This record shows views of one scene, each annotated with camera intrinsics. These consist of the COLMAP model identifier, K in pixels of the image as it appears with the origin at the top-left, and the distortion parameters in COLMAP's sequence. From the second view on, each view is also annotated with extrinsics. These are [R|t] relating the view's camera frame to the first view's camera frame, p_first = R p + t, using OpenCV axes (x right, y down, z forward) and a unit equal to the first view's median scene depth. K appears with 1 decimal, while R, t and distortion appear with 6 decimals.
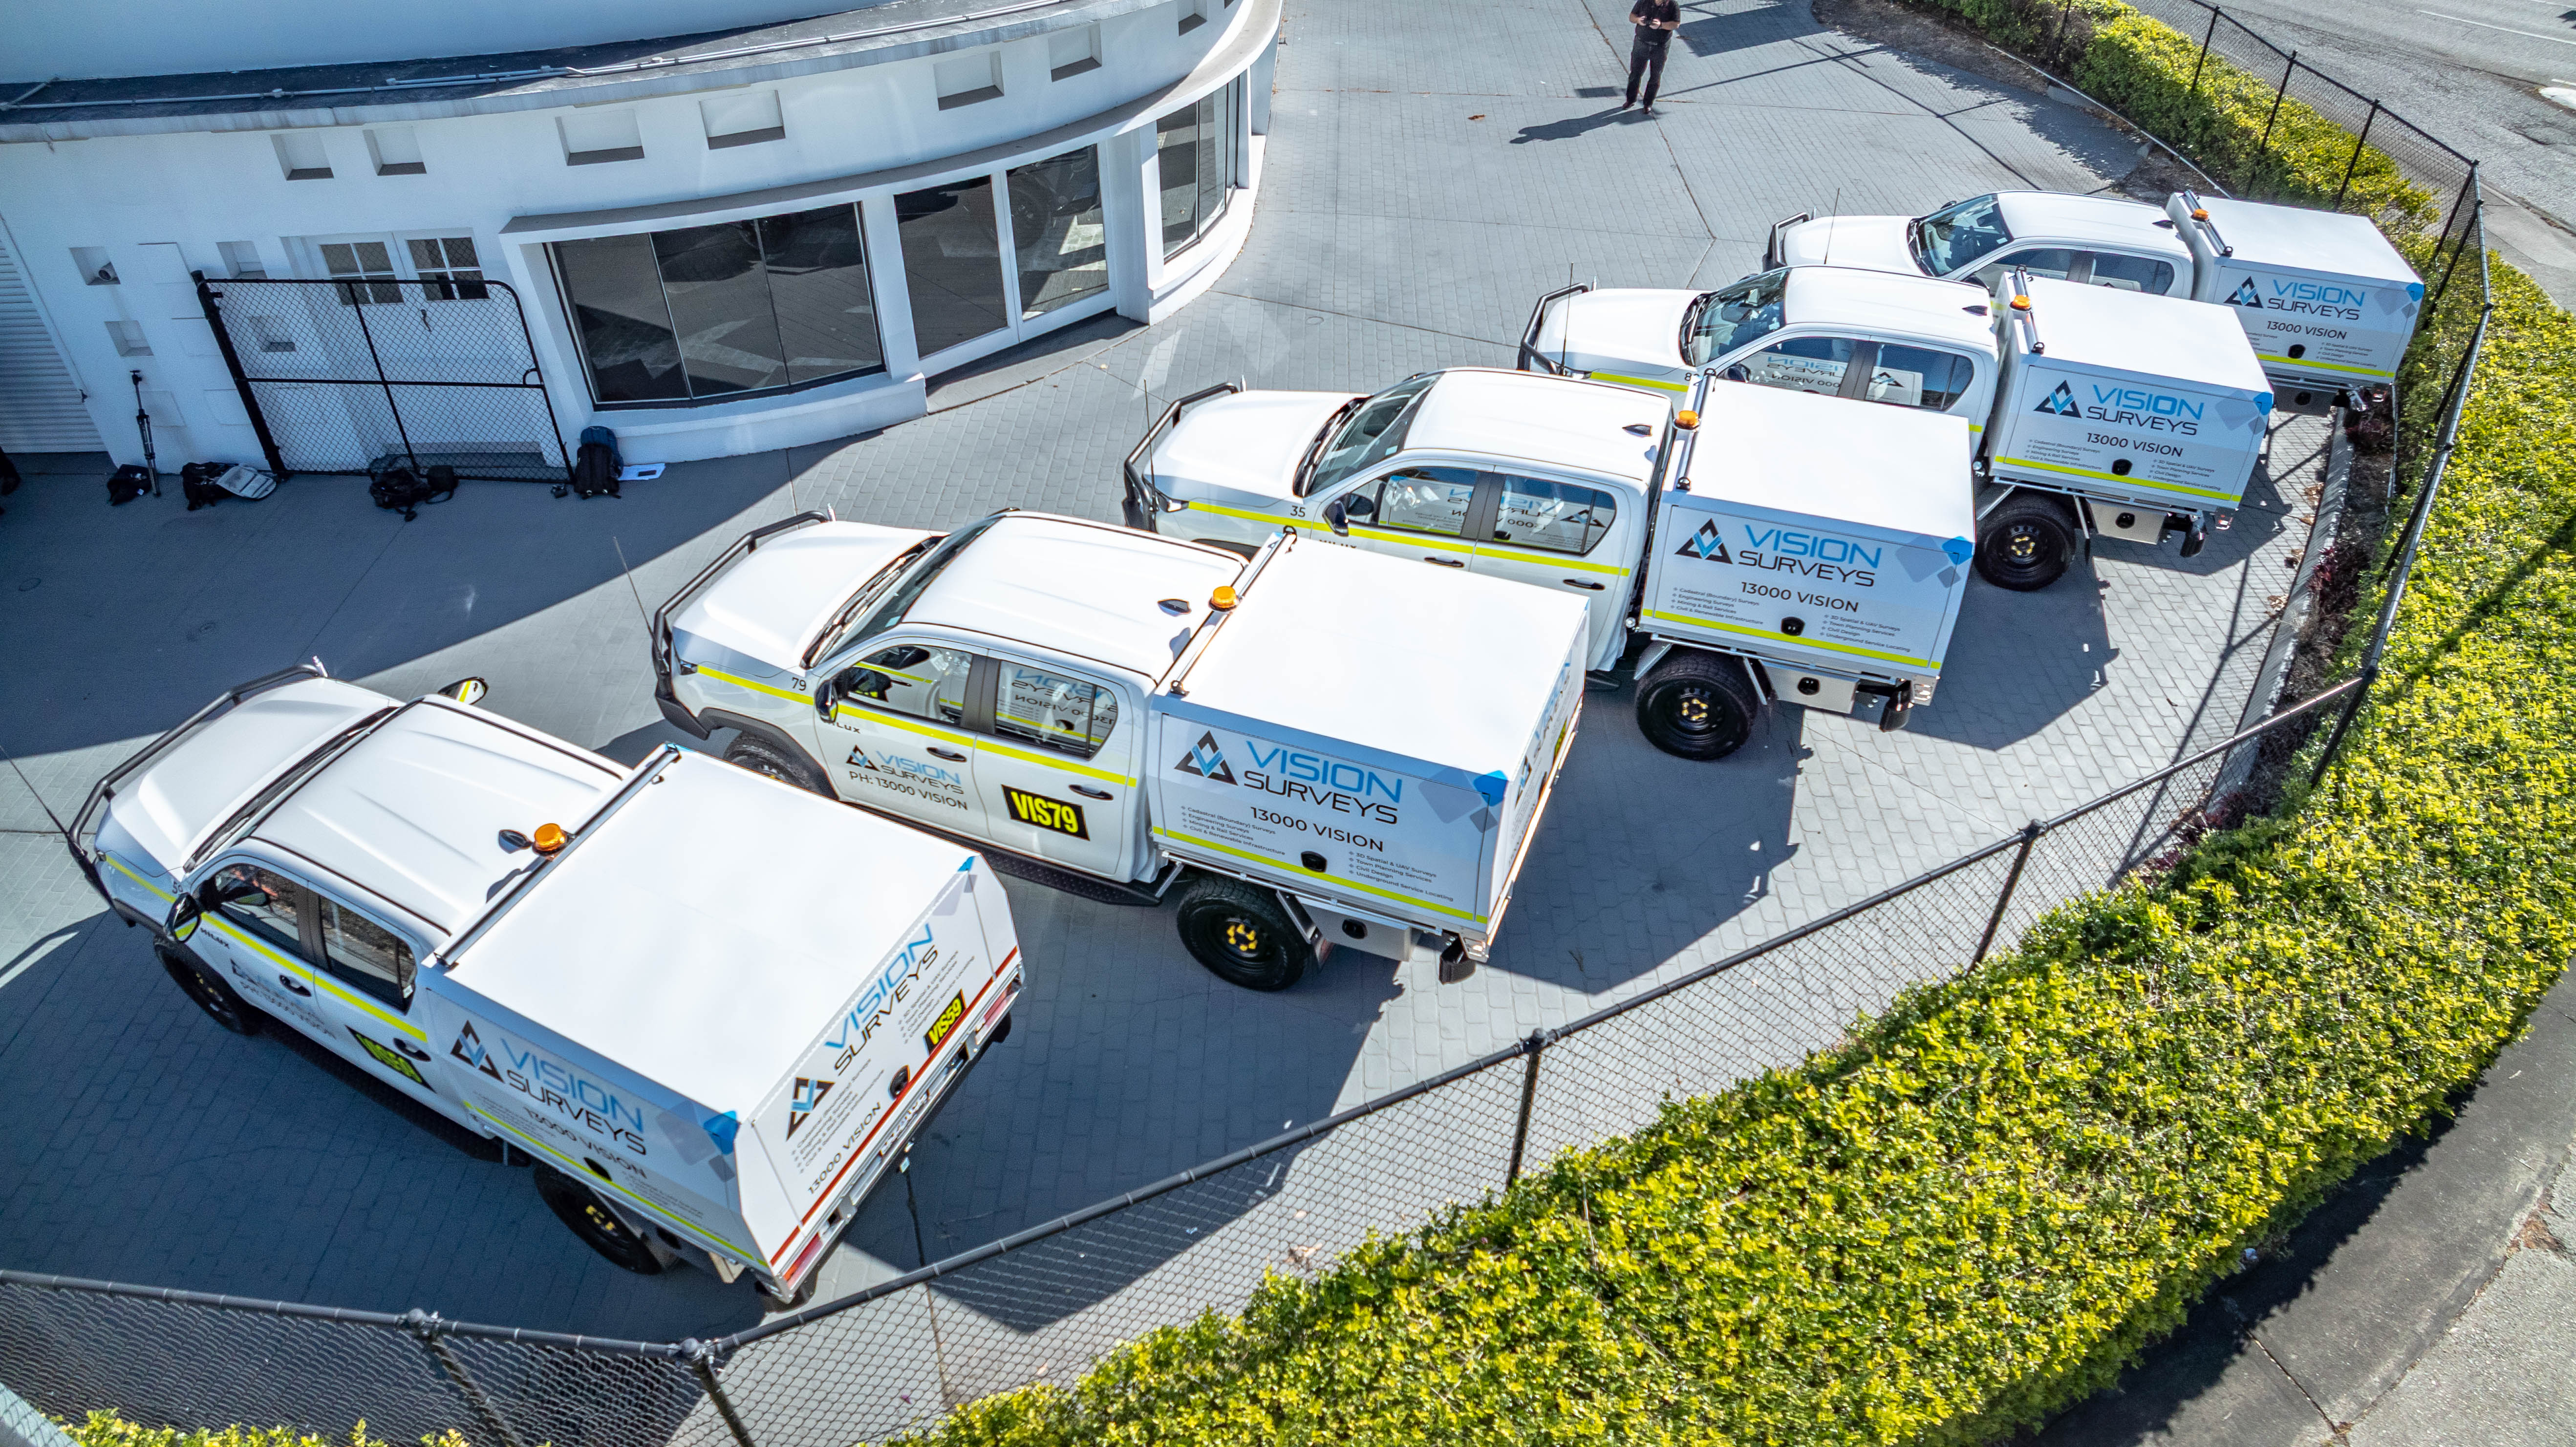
lens RADIAL K [[1560.5, 0, 1300.7], [0, 1560.5, 734.2], [0, 0, 1]] dist [-0.134561, 0.023338]
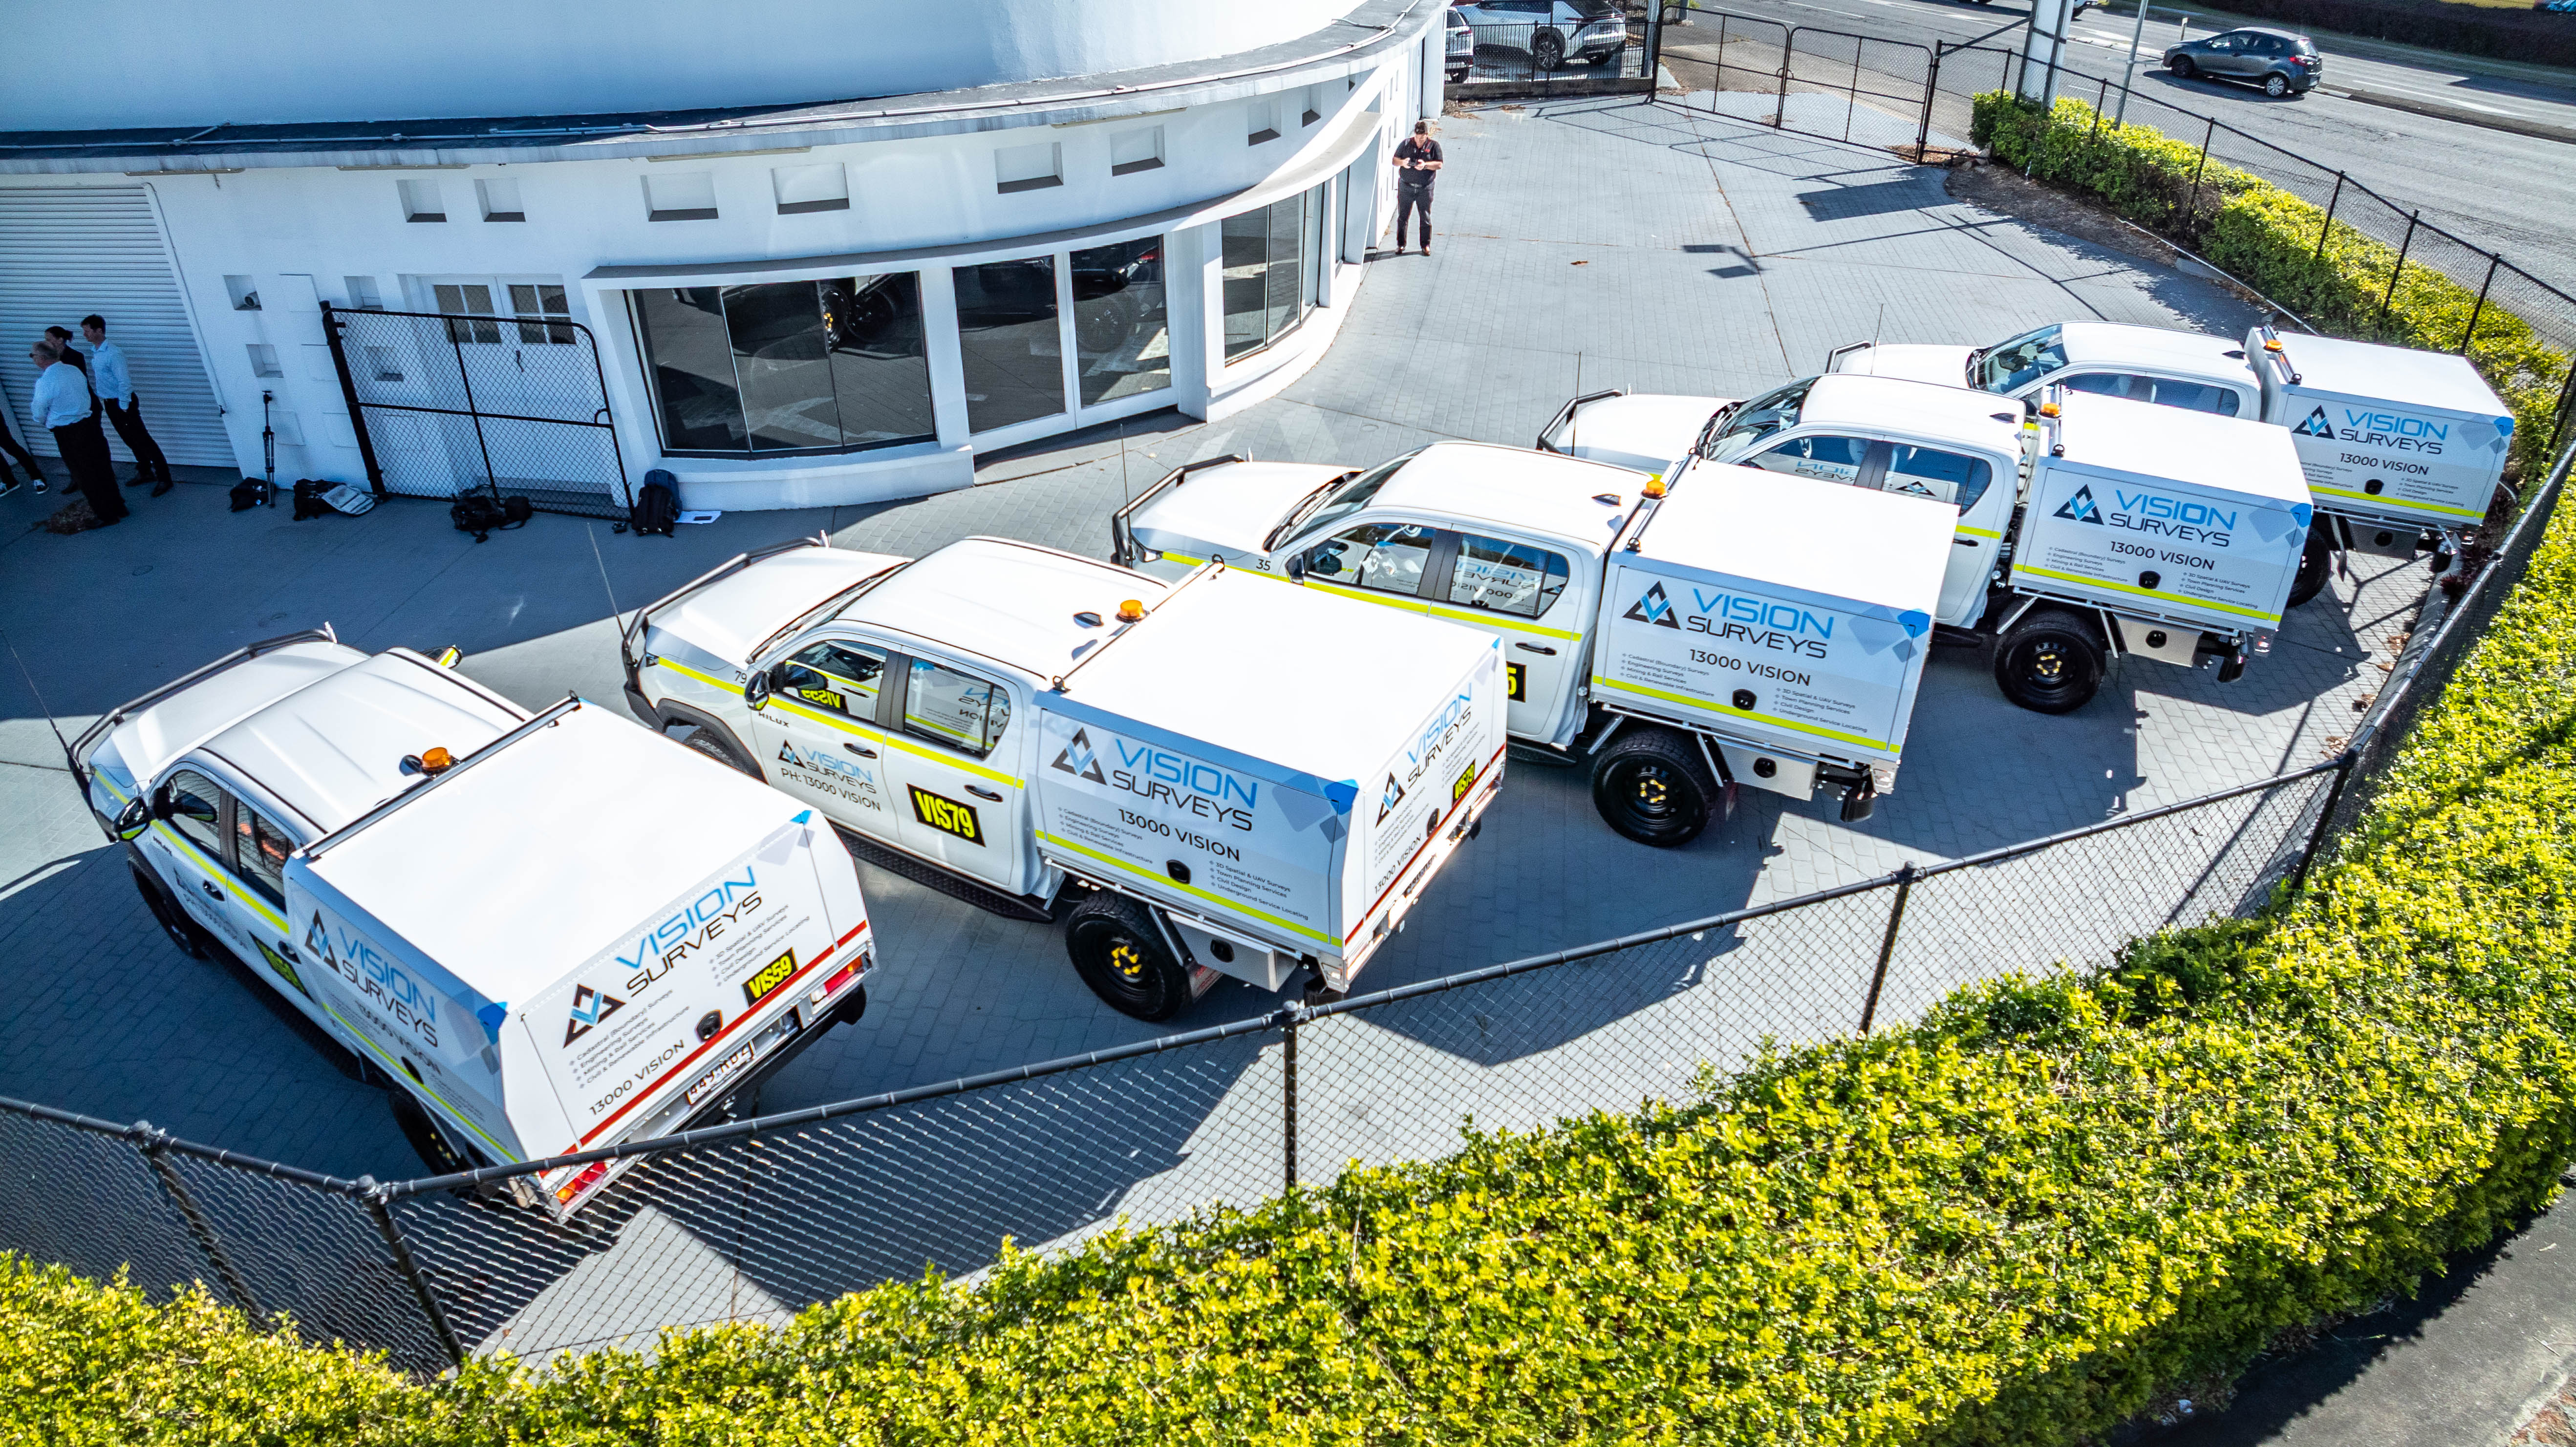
lens RADIAL K [[1560.5, 0, 1300.7], [0, 1560.5, 734.2], [0, 0, 1]] dist [-0.134561, 0.023338]
pose [[0.989330, 0.074963, -0.124928, 0.177434], [-0.090196, 0.988532, -0.121117, 0.095886], [0.114416, 0.131093, 0.984745, 0.032414]]
